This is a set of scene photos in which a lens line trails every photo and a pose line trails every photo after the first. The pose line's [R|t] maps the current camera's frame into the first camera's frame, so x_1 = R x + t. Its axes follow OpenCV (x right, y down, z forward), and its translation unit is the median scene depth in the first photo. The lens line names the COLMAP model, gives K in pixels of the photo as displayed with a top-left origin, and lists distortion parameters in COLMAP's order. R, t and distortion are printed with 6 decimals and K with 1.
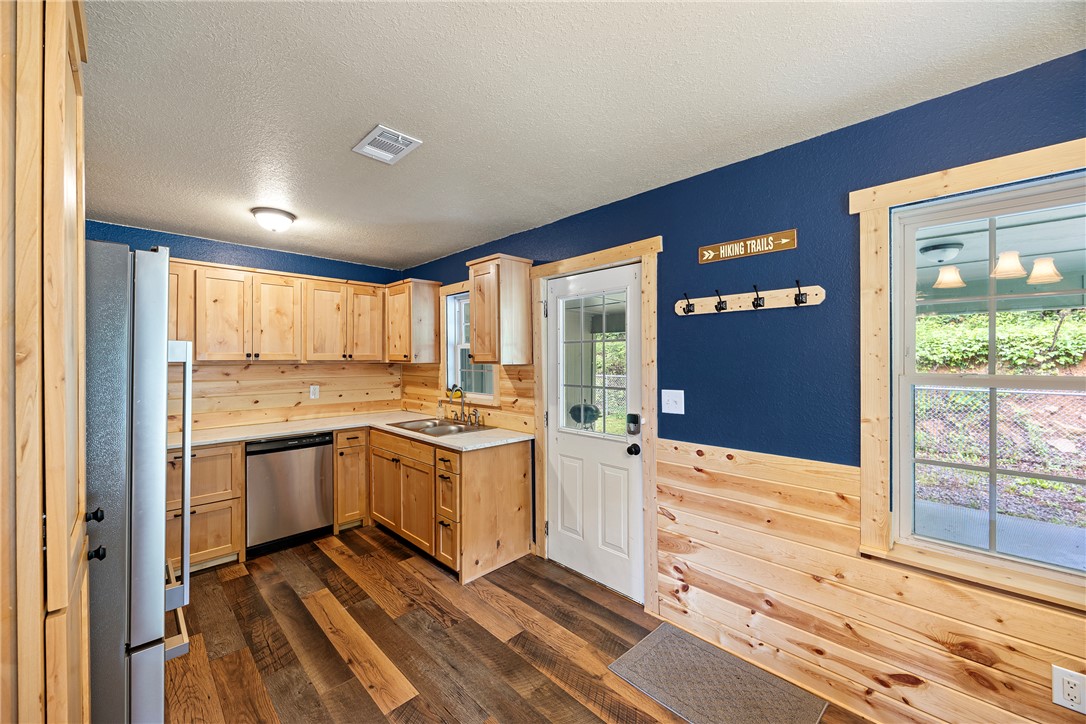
lens RADIAL K [[418.3, 0, 542.9], [0, 418.3, 356.6], [0, 0, 1]] dist [-0.002553, -0.000325]
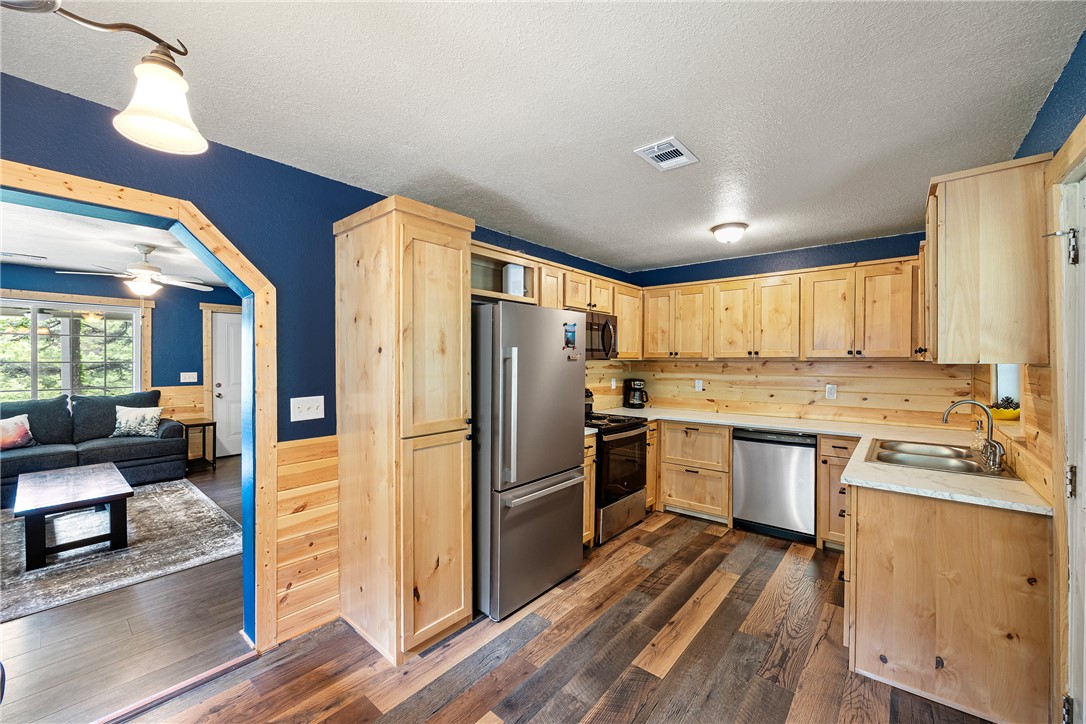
lens RADIAL K [[418.3, 0, 536.6], [0, 418.3, 362.0], [0, 0, 1]] dist [-0.002553, -0.000325]
pose [[0.086545, 0.008457, -0.996212, 0.409000], [0.009065, 0.999916, 0.009276, 0.005976], [0.996207, -0.009834, 0.086461, 0.355192]]
